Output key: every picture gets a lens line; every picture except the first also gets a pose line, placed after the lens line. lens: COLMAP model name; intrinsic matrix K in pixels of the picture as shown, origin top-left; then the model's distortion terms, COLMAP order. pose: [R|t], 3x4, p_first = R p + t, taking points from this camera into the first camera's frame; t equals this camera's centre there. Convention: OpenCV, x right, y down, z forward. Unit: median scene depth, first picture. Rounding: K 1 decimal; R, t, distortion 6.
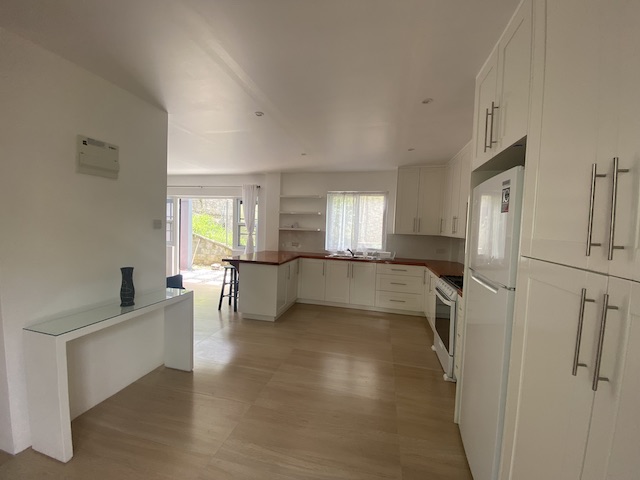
lens RADIAL K [[256.7, 0, 319.6], [0, 256.7, 238.9], [0, 0, 1]] dist [-0.013787, -0.006073]
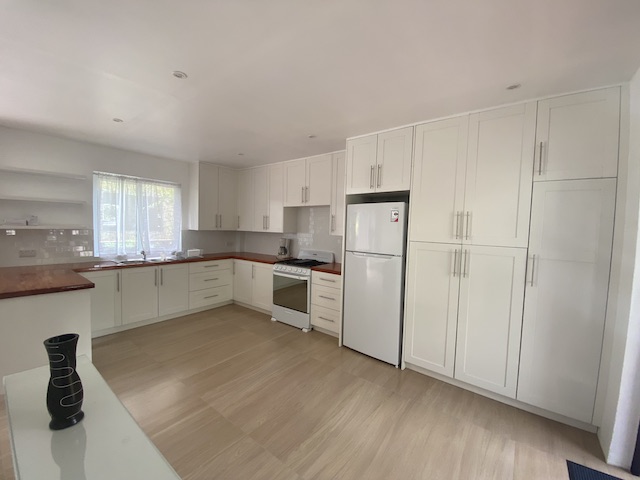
lens RADIAL K [[256.7, 0, 320.5], [0, 256.7, 242.2], [0, 0, 1]] dist [-0.013787, -0.006073]
pose [[0.399148, -0.070094, 0.914203, -0.375505], [0.028815, 0.997540, 0.063903, -0.021736], [-0.916434, 0.000836, 0.400186, 0.176047]]
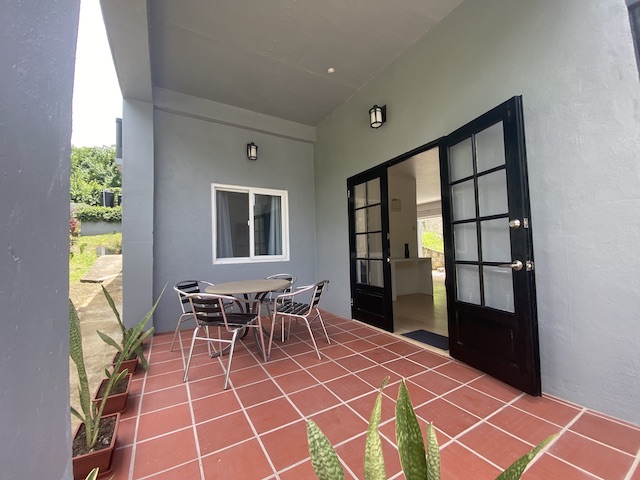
lens RADIAL K [[256.7, 0, 315.3], [0, 256.7, 239.7], [0, 0, 1]] dist [-0.013787, -0.006073]
pose [[0.673082, -0.080705, -0.735152, 0.233821], [0.009840, 0.994917, -0.100213, 0.140378], [0.739503, 0.060218, 0.670455, -0.622291]]
